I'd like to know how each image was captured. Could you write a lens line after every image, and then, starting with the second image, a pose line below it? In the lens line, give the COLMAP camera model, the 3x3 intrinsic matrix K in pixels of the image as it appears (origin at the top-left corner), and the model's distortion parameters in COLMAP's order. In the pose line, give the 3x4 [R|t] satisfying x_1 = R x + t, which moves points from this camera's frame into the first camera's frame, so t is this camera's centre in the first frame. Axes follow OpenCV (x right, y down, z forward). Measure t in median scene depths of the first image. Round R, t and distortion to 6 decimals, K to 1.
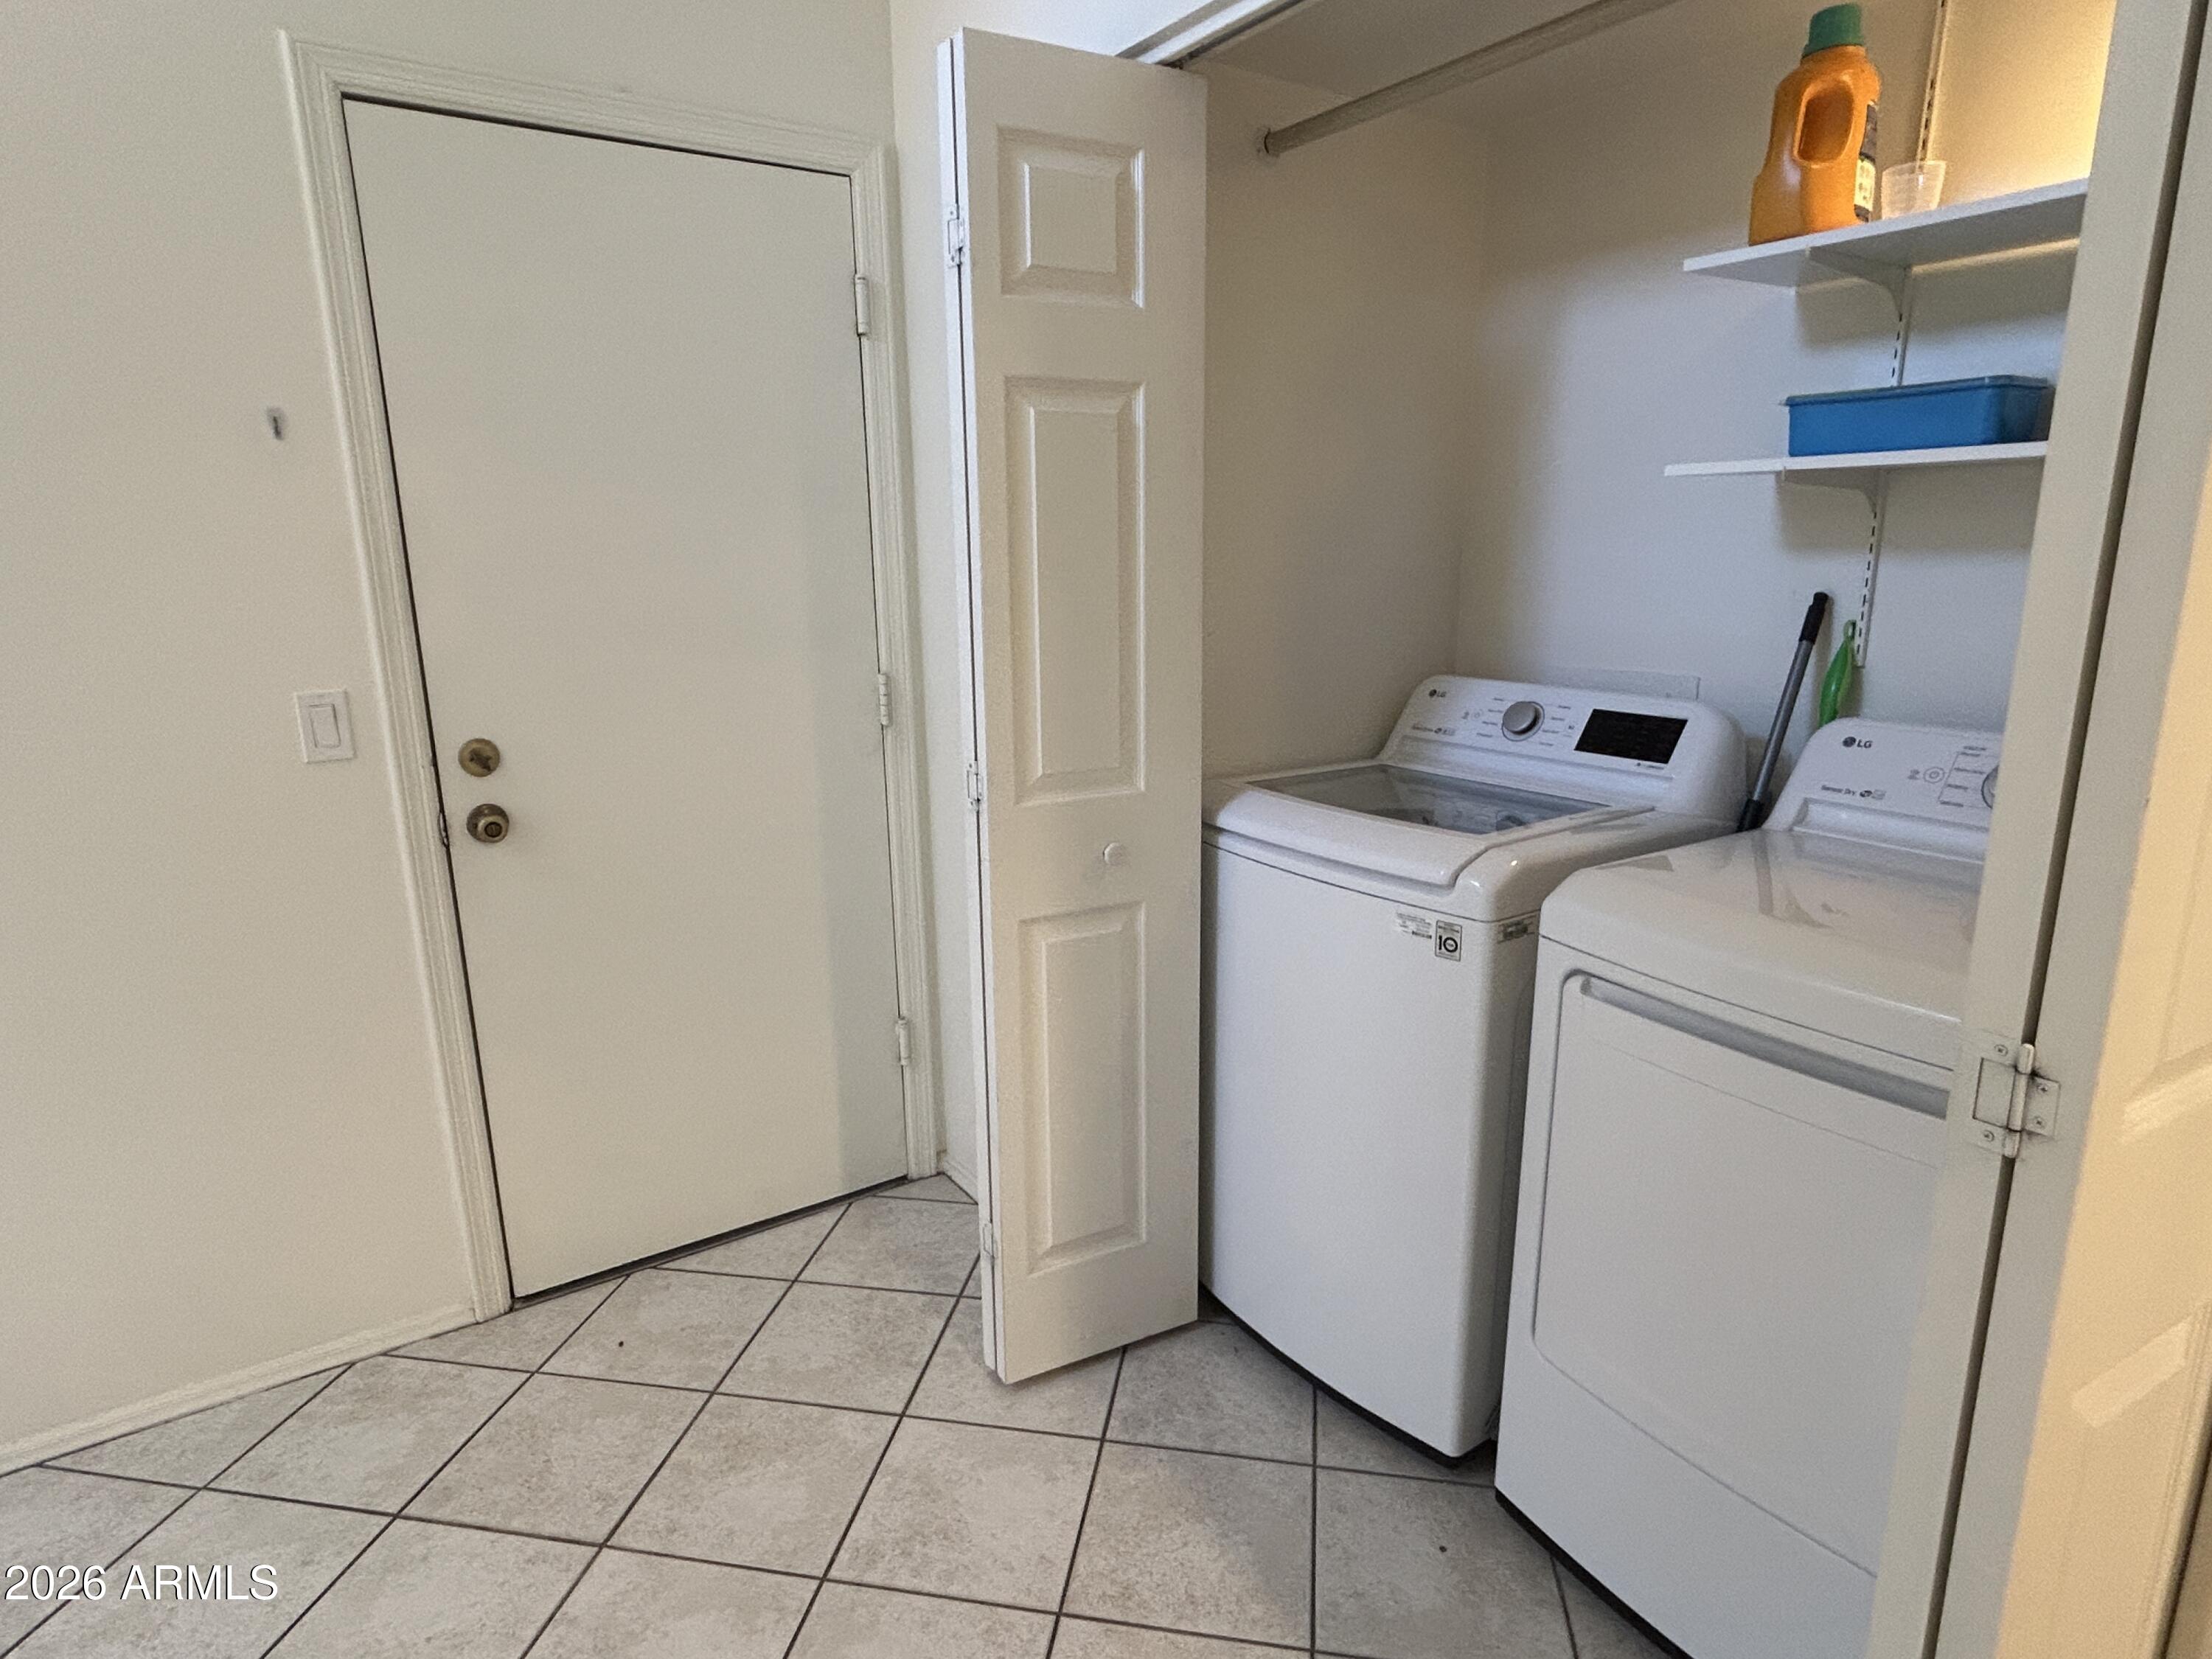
lens RADIAL K [[1235.6, 0, 1104.9], [0, 1235.6, 836.5], [0, 0, 1]] dist [-0.002129, 0.003012]
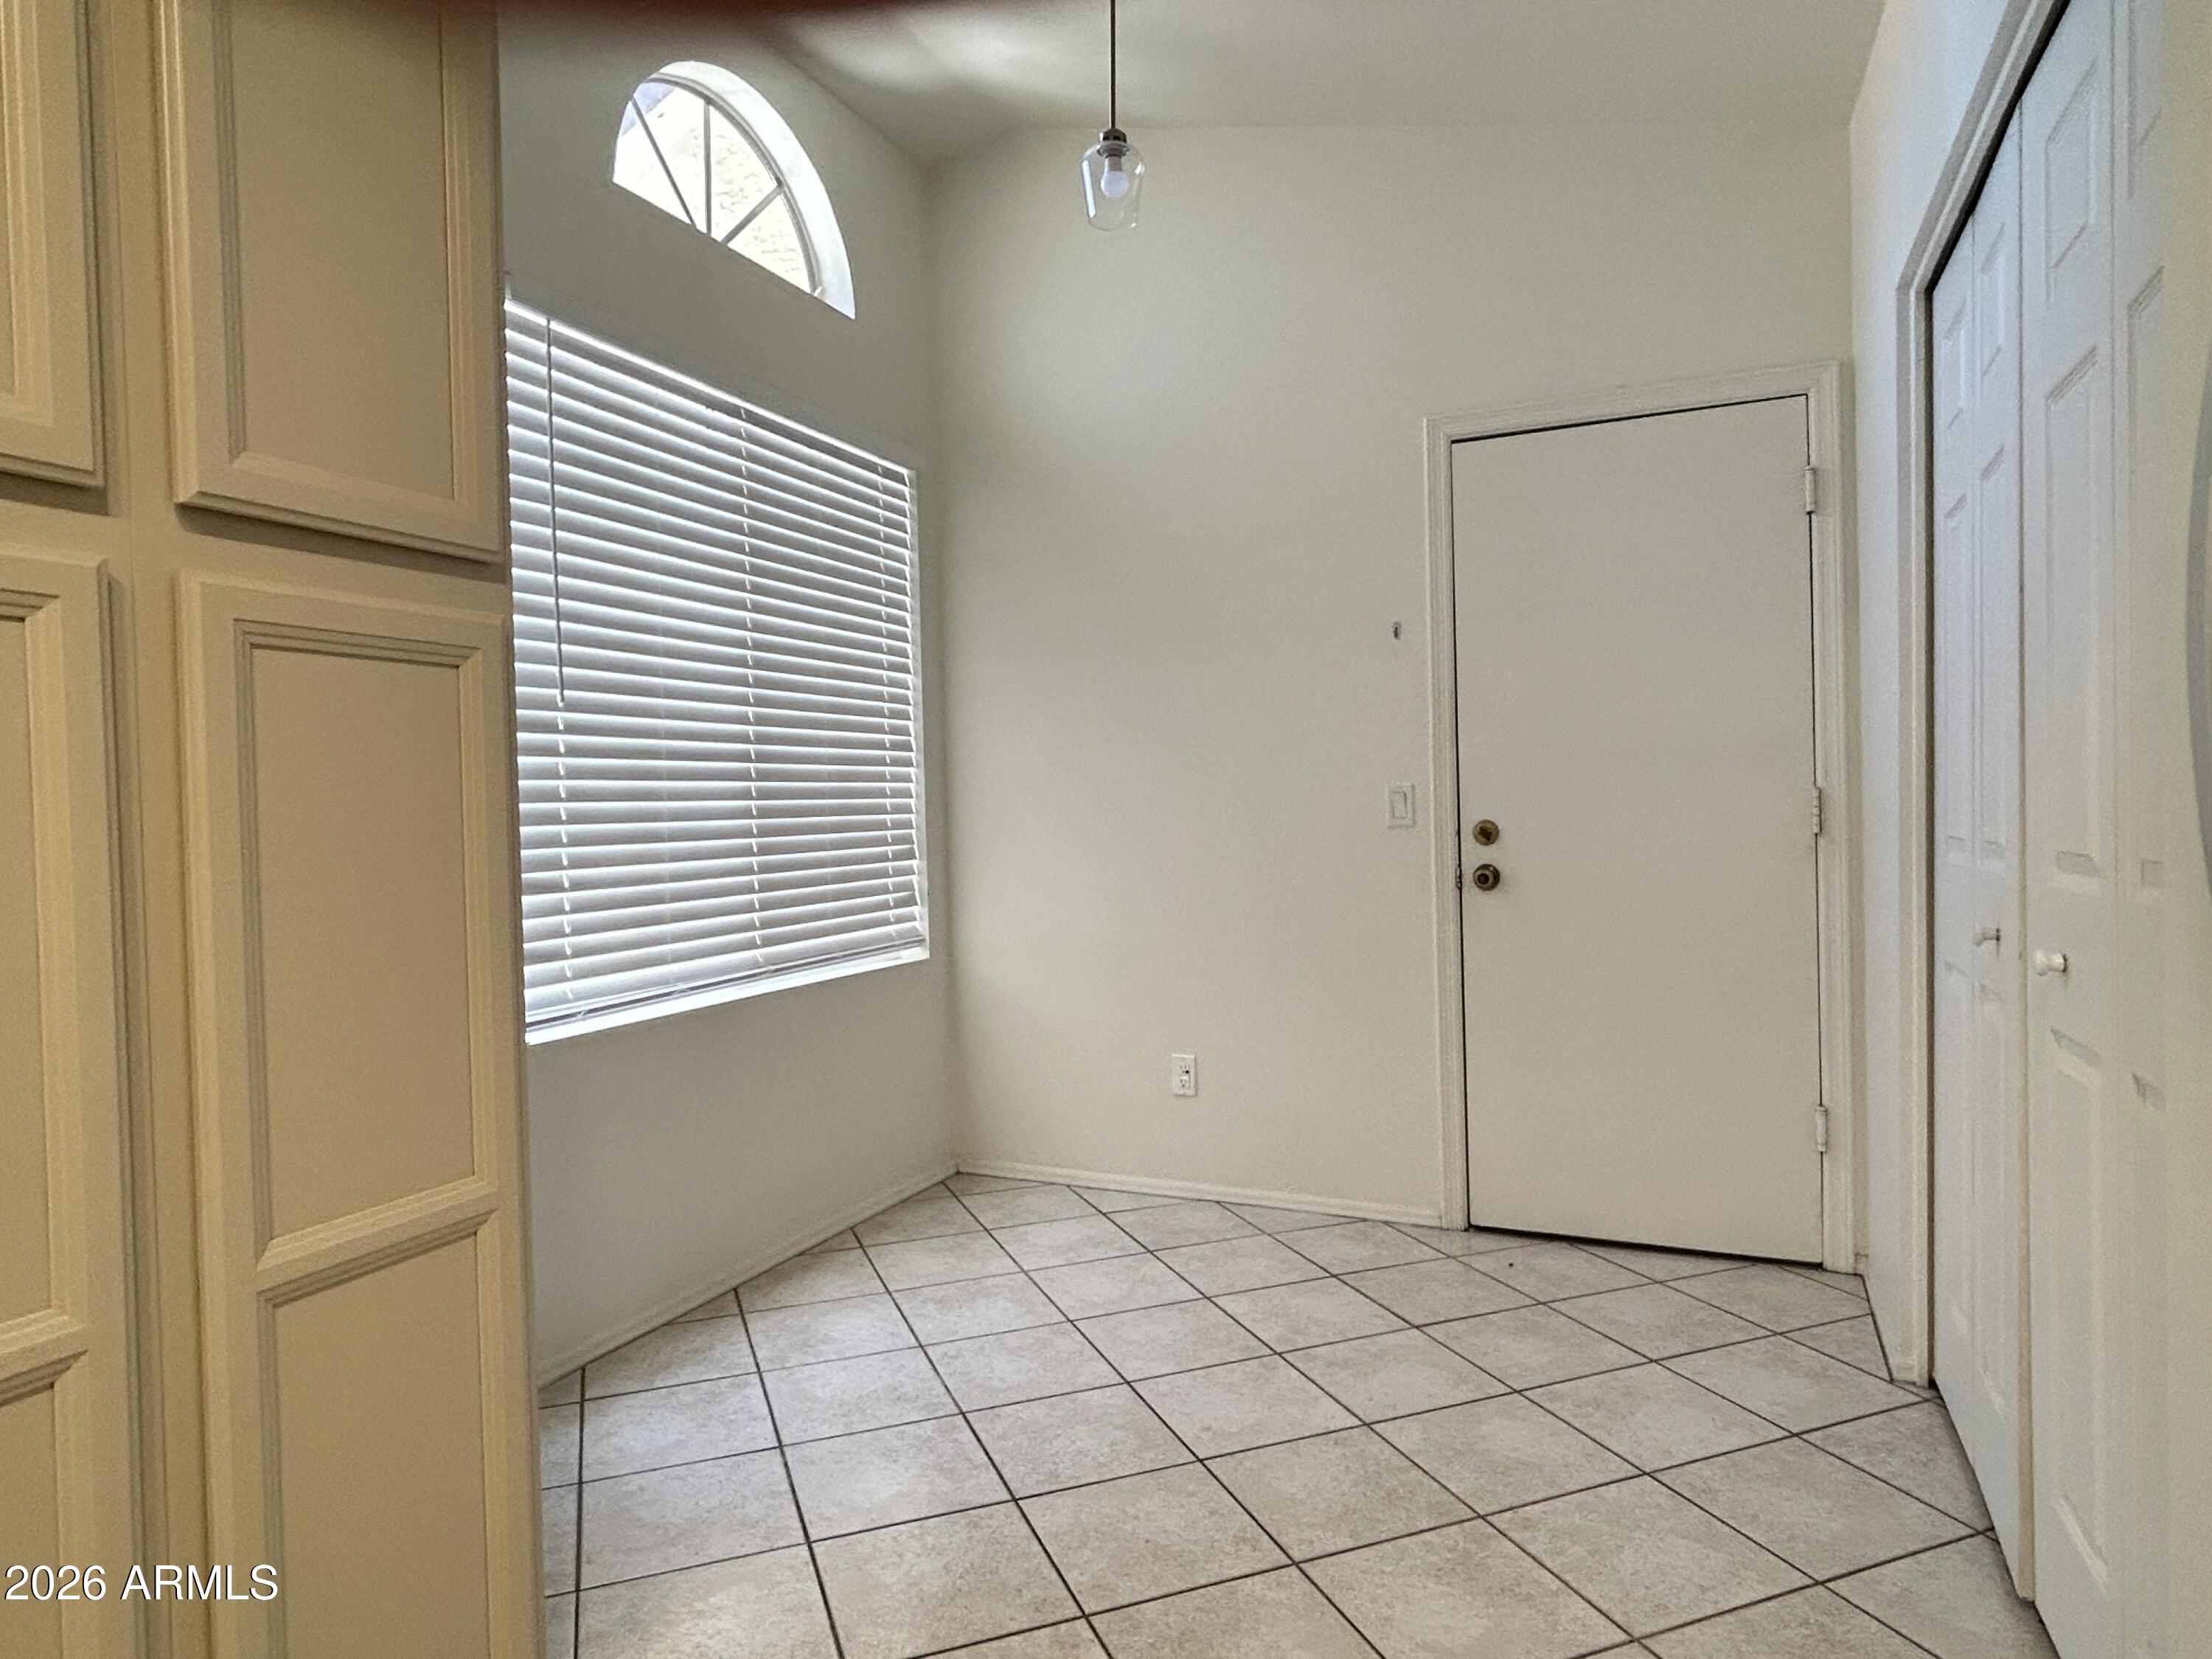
lens RADIAL K [[1299.4, 0, 1096.3], [0, 1299.4, 836.5], [0, 0, 1]] dist [0.000792, -0.004023]
pose [[0.518591, 0.022320, -0.854731, 0.593779], [-0.179587, 0.980203, -0.083365, 0.156522], [0.835950, 0.196731, 0.512333, -0.203966]]
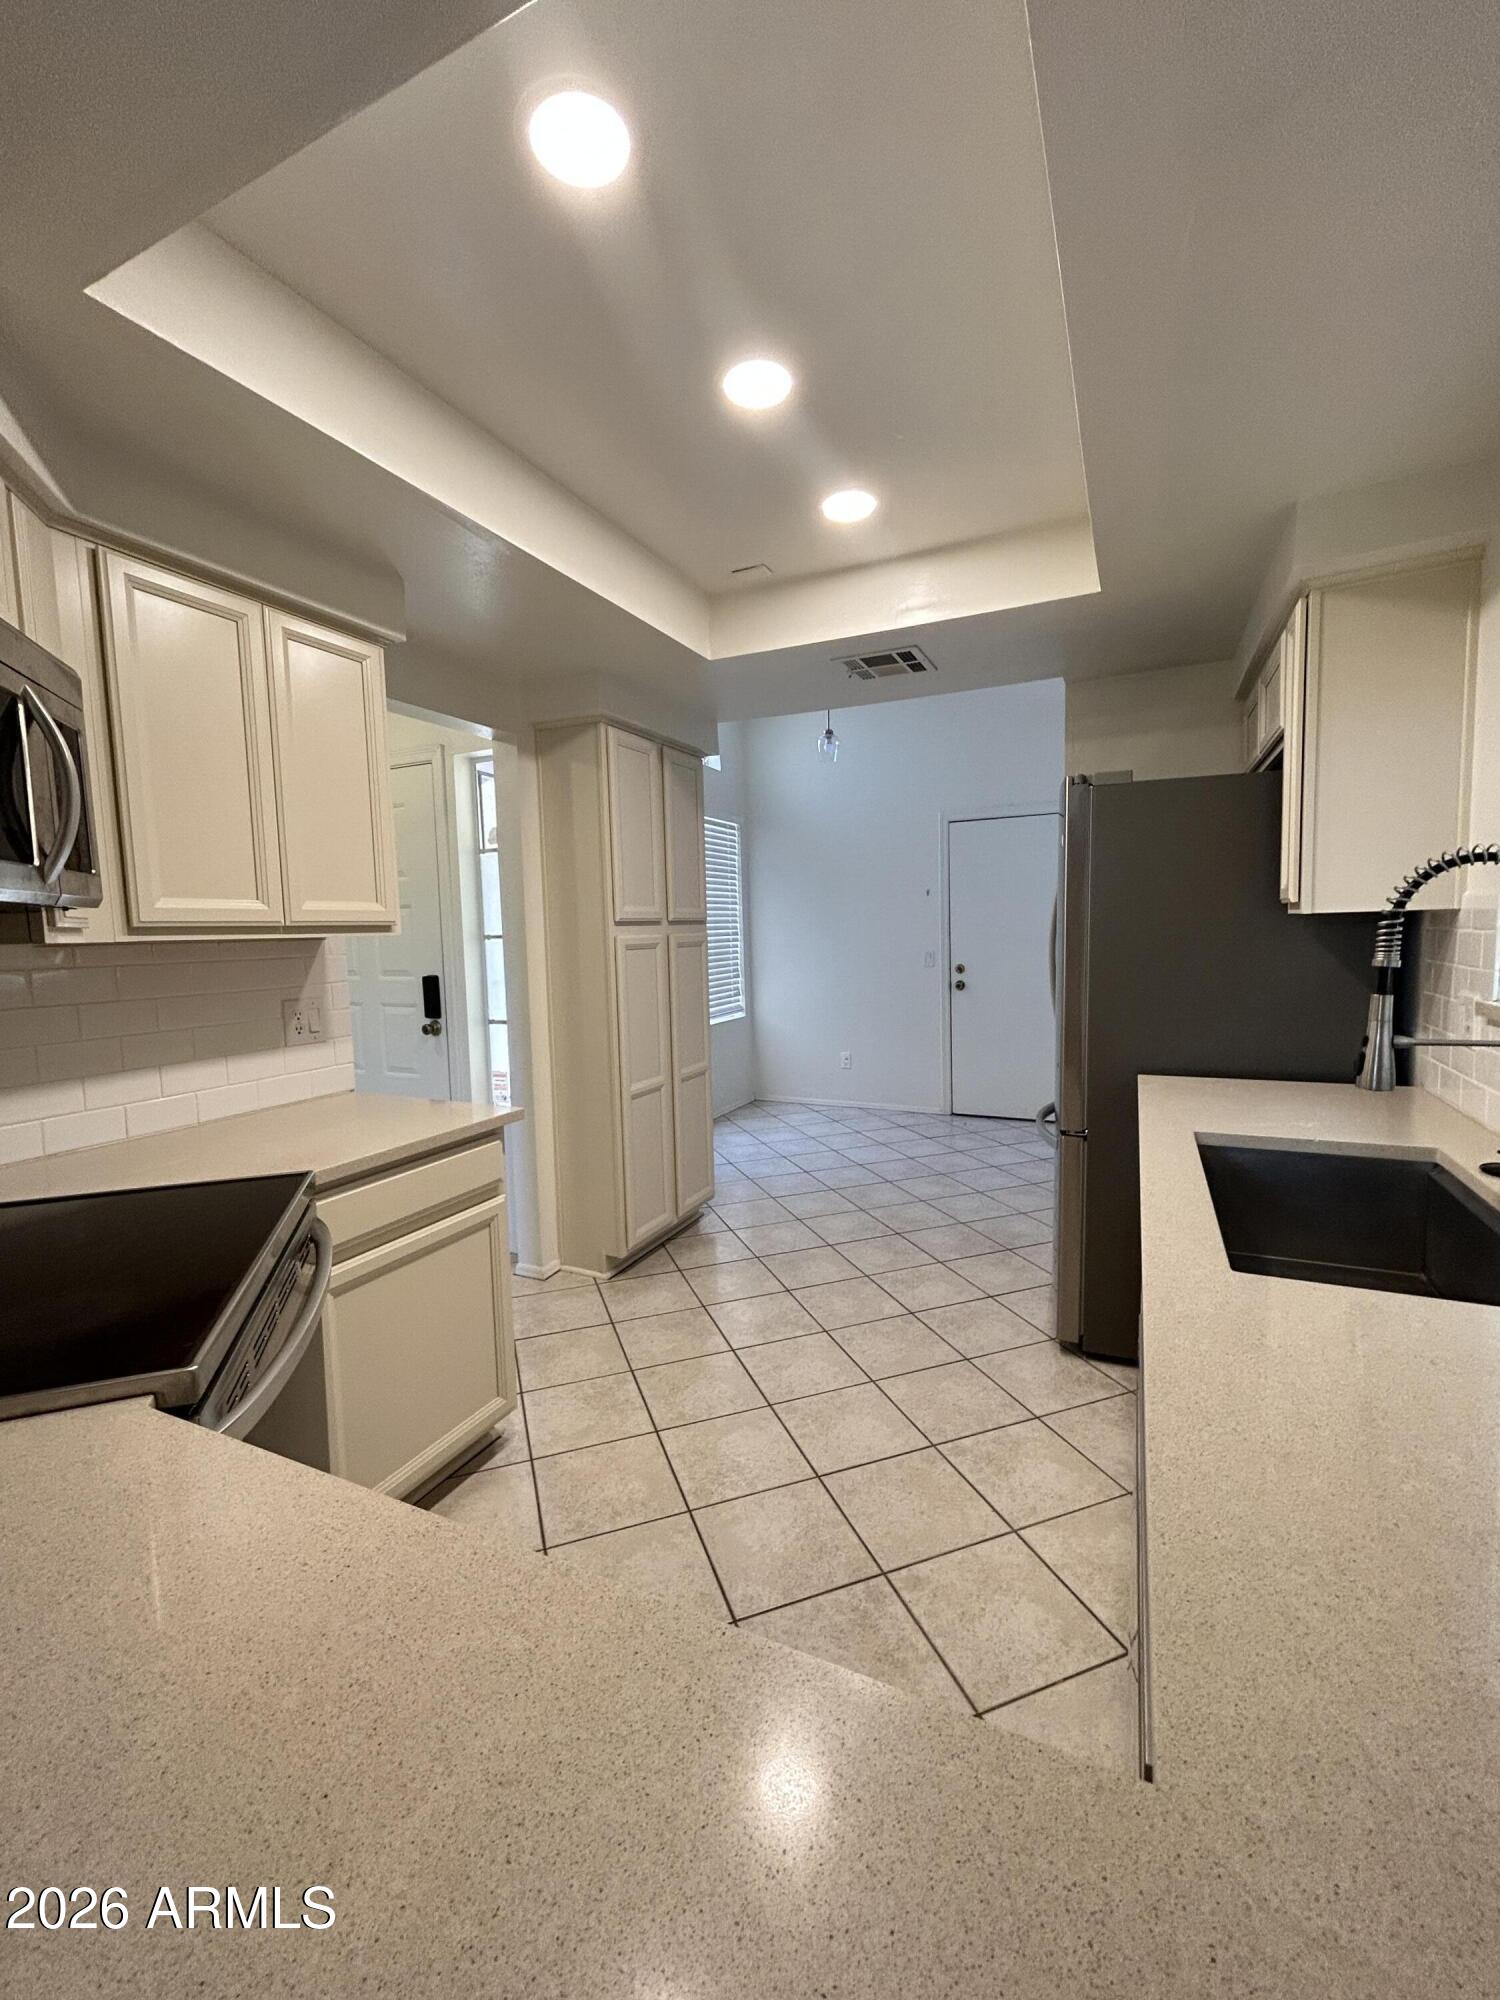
lens RADIAL K [[810.0, 0, 747.9], [0, 810.0, 1000.8], [0, 0, 1]] dist [0.006564, 0.000245]
pose [[0.506074, 0.077844, -0.858970, 1.420536], [-0.177327, 0.984033, -0.015297, 0.202060], [0.844064, 0.160061, 0.511798, -0.923237]]
